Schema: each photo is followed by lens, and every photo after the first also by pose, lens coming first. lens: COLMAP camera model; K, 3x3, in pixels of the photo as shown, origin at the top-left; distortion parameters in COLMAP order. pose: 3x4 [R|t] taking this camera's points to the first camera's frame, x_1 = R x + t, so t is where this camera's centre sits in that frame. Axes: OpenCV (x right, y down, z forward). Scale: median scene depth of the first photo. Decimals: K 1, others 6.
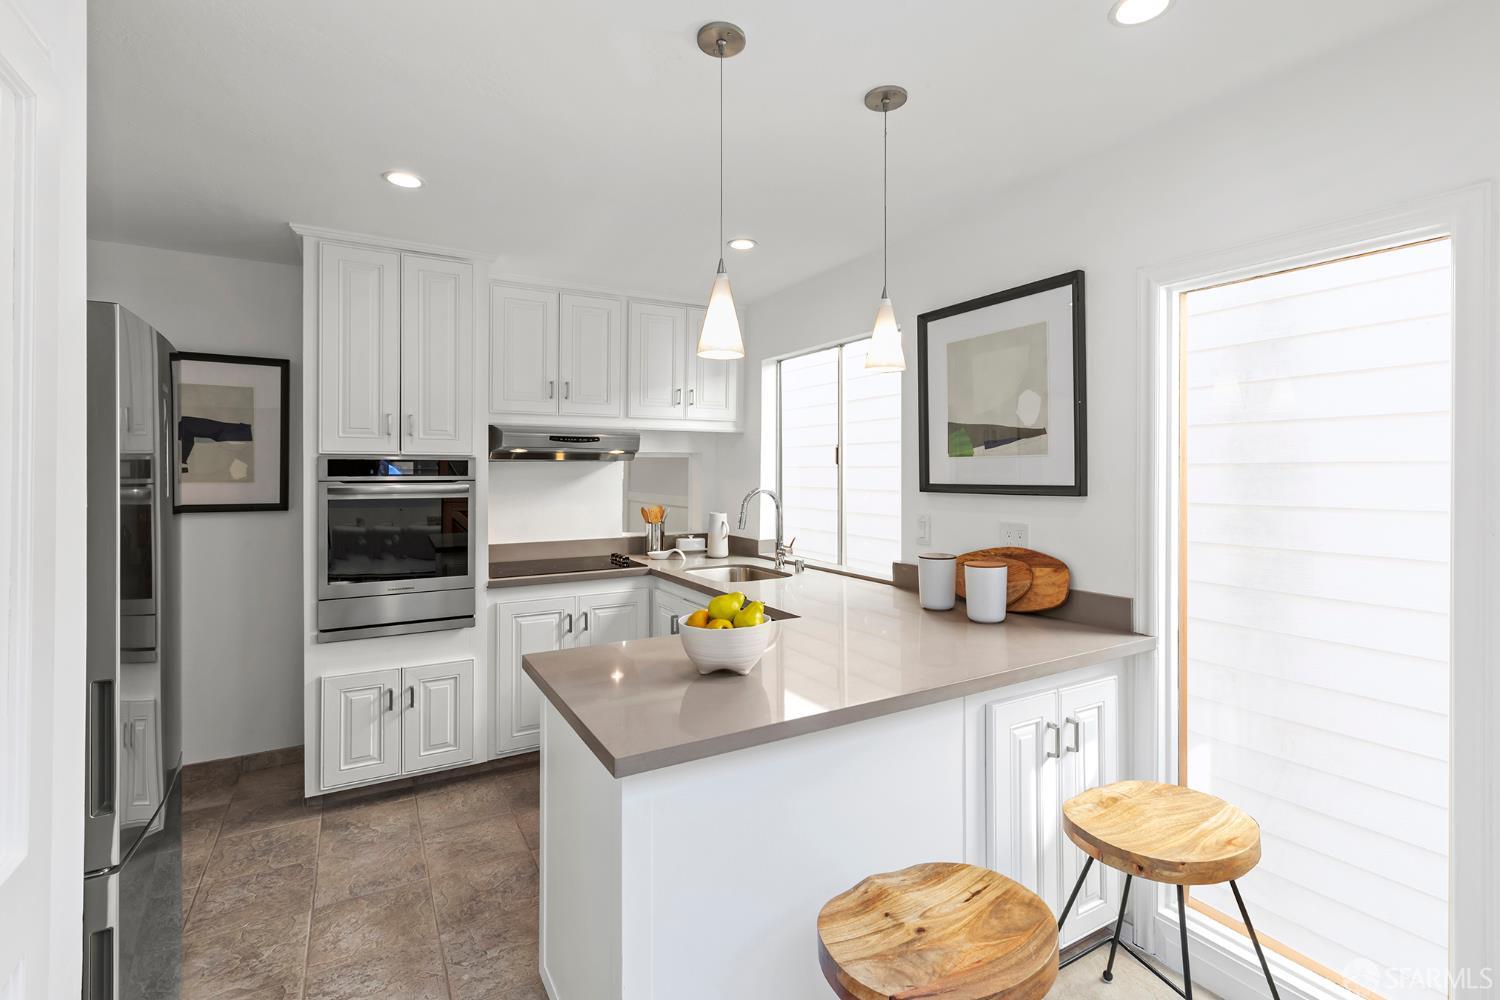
lens RADIAL K [[683.9, 0, 774.1], [0, 683.9, 468.9], [0, 0, 1]] dist [0.002916, -0.000588]
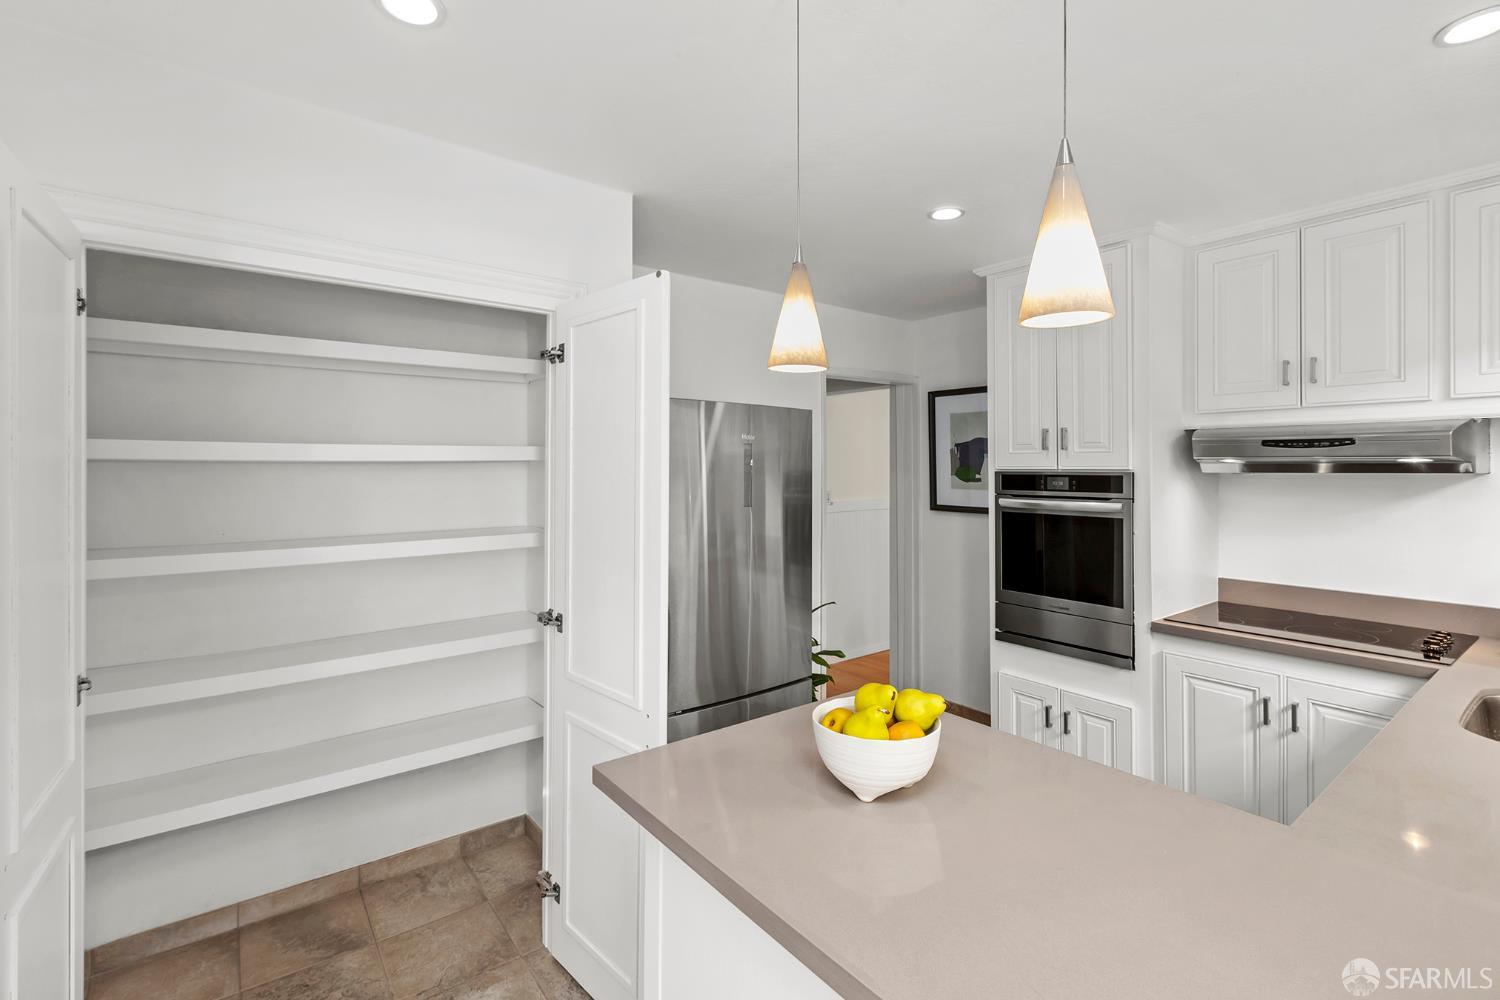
lens RADIAL K [[683.9, 0, 762.3], [0, 683.9, 471.9], [0, 0, 1]] dist [0.002916, -0.000588]
pose [[0.133675, 0.008460, -0.990989, 0.372248], [0.004270, 0.999949, 0.009112, -0.028981], [0.991016, -0.005449, 0.133632, 0.470730]]
